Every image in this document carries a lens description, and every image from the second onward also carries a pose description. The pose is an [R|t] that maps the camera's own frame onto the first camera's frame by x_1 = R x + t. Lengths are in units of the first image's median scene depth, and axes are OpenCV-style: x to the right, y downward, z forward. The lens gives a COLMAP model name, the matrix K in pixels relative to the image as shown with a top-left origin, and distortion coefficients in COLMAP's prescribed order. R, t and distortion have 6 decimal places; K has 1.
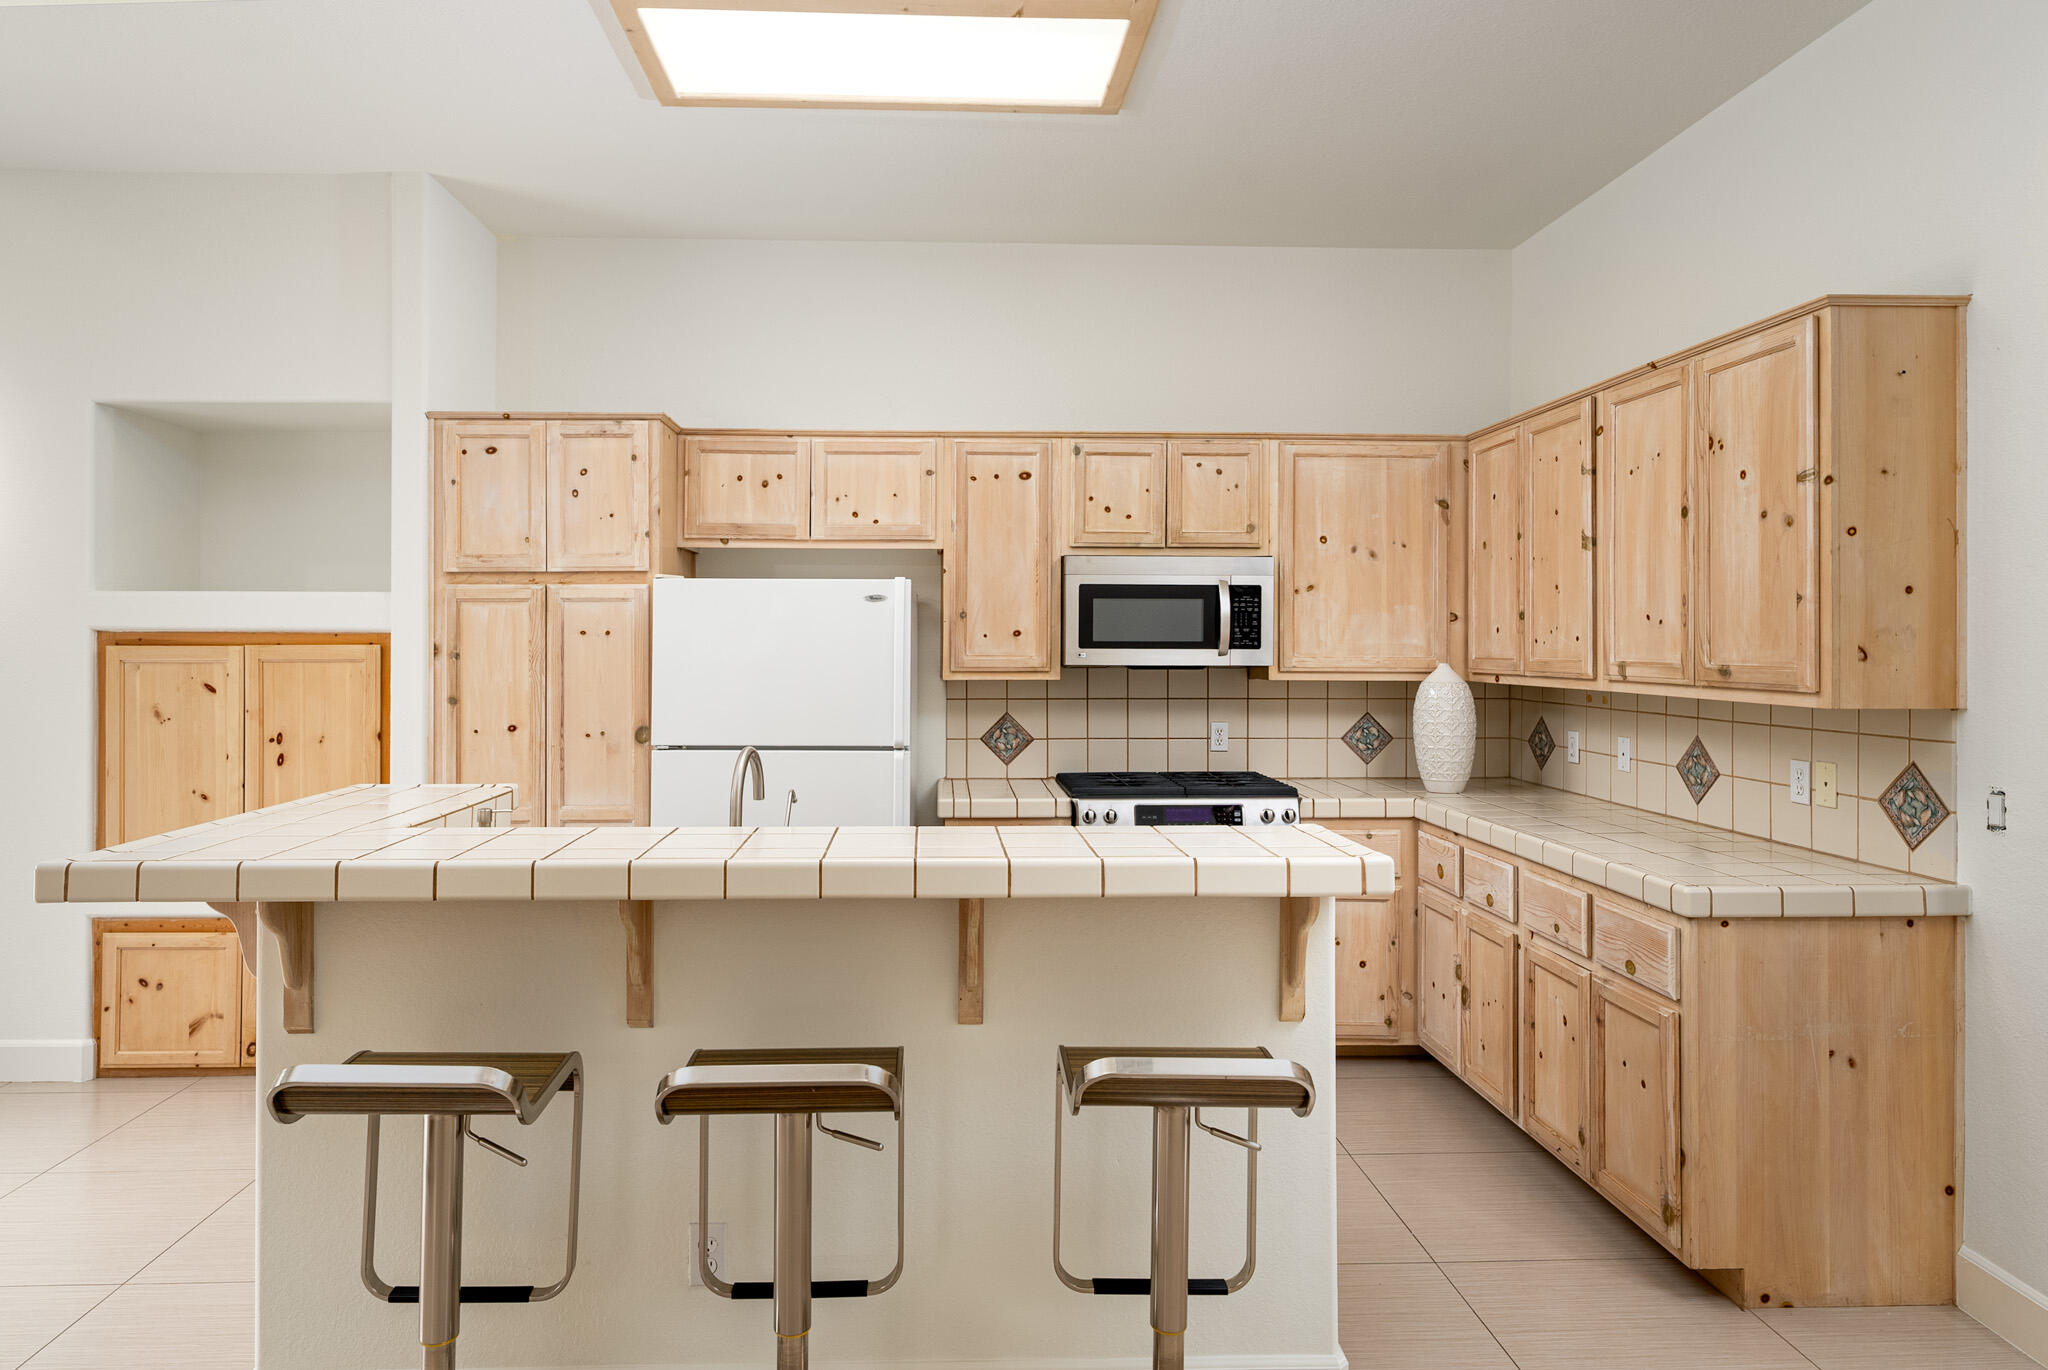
lens RADIAL K [[1249.6, 0, 977.7], [0, 1249.6, 638.0], [0, 0, 1]] dist [0.002083, 0.003191]
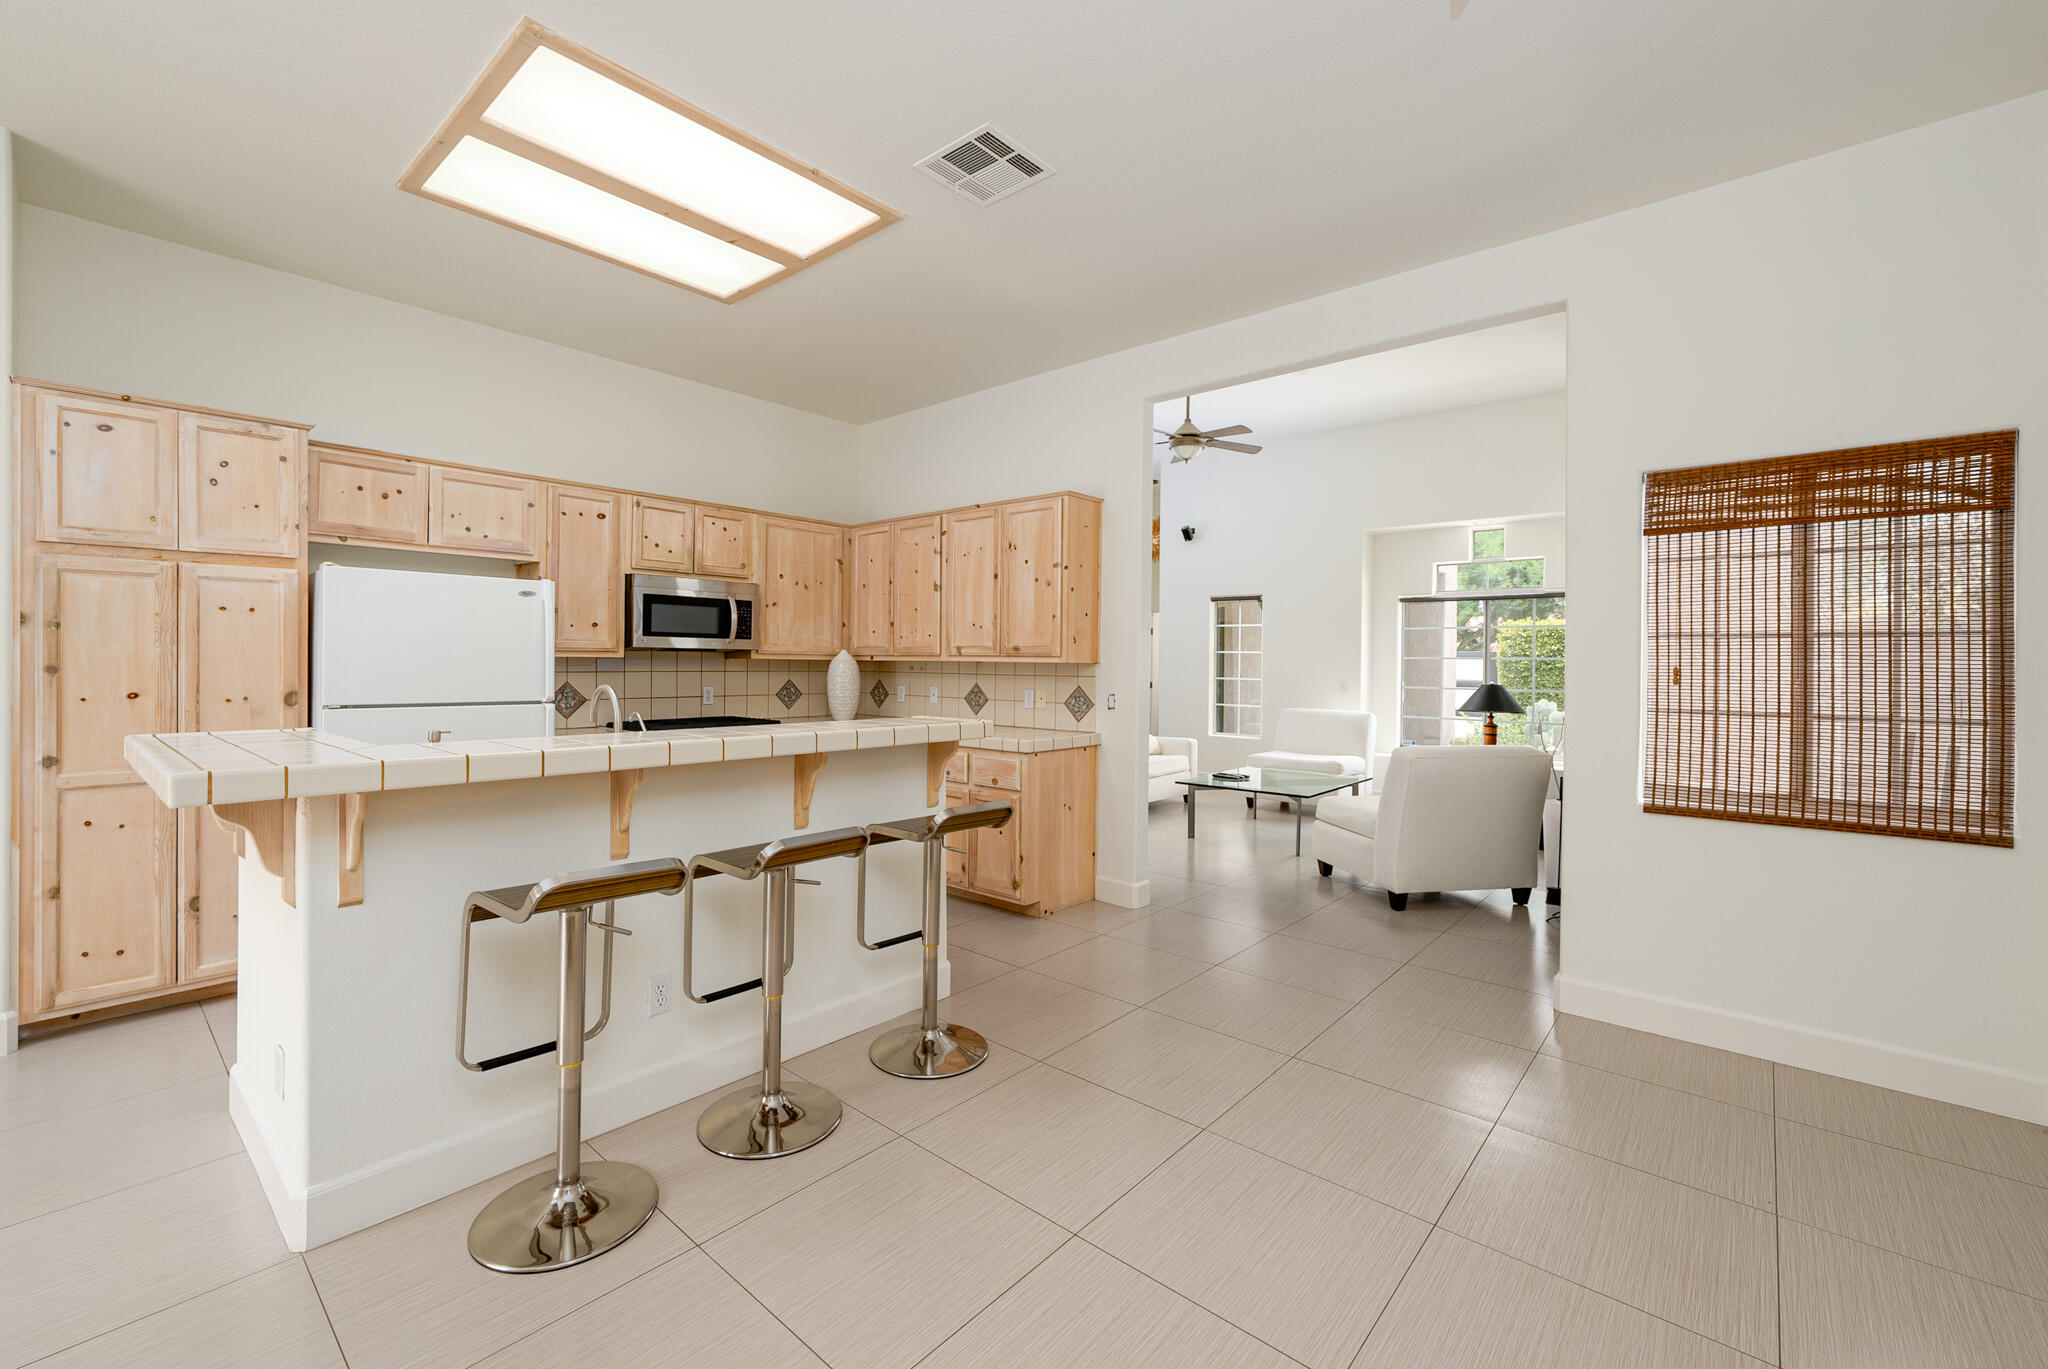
lens RADIAL K [[865.9, 0, 1016.0], [0, 865.9, 665.4], [0, 0, 1]] dist [-0.000525, -0.000091]
pose [[0.681657, 0.002042, 0.731669, -0.377605], [-0.009777, 0.999932, 0.006317, 0.032923], [-0.731606, -0.011459, 0.681631, -0.040377]]
